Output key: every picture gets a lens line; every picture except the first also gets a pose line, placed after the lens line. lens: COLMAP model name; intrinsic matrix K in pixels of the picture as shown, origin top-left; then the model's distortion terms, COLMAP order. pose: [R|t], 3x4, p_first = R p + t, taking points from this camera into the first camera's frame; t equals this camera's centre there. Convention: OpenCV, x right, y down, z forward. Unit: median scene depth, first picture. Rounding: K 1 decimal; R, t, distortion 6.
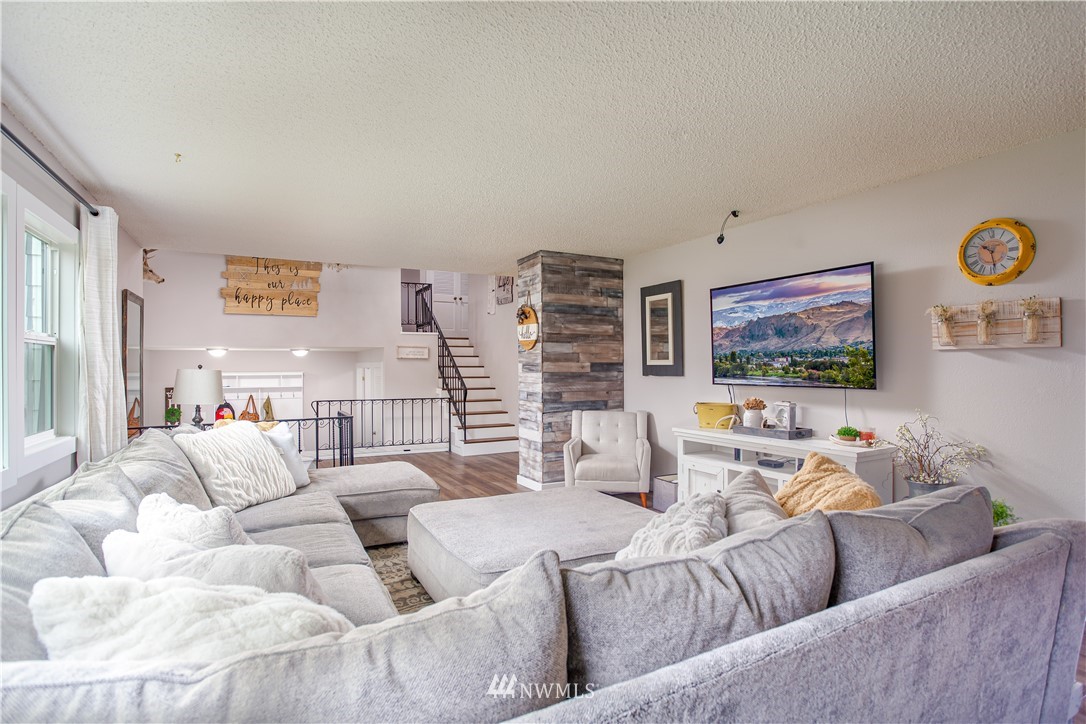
lens RADIAL K [[535.0, 0, 538.9], [0, 535.0, 364.2], [0, 0, 1]] dist [-0.016661, 0.003223]
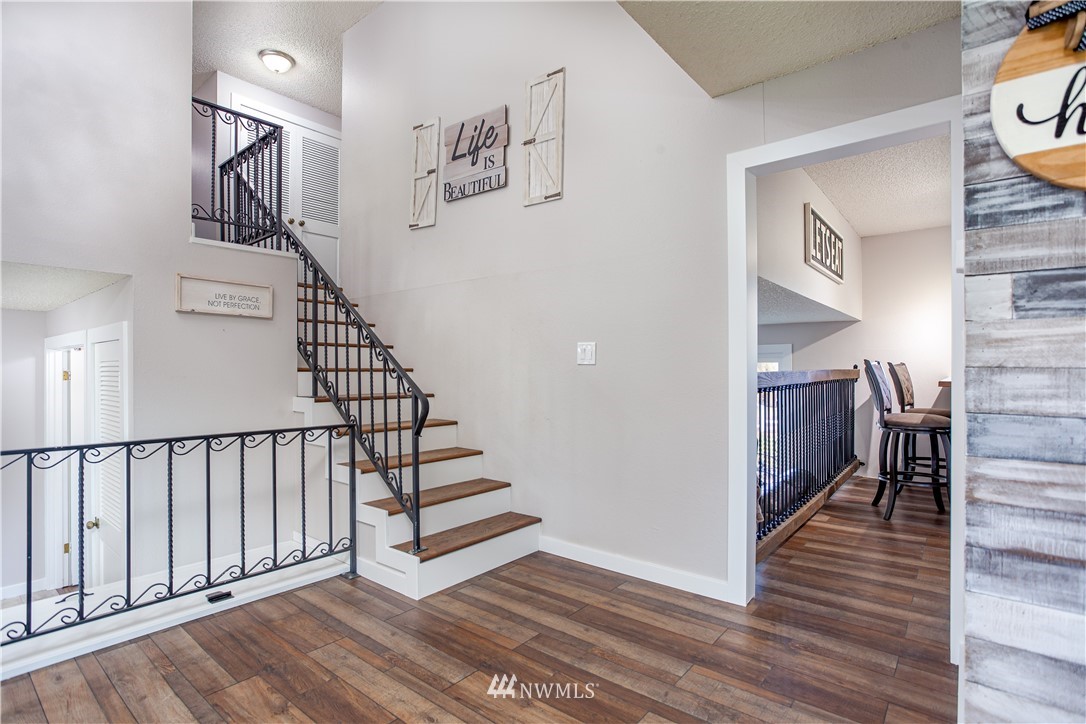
lens RADIAL K [[535.0, 0, 542.5], [0, 535.0, 366.5], [0, 0, 1]] dist [-0.016661, 0.003223]
pose [[0.923764, 0.003891, 0.382943, -0.186657], [-0.005404, 0.999981, 0.002874, 0.022455], [-0.382924, -0.004724, 0.923768, 0.622923]]
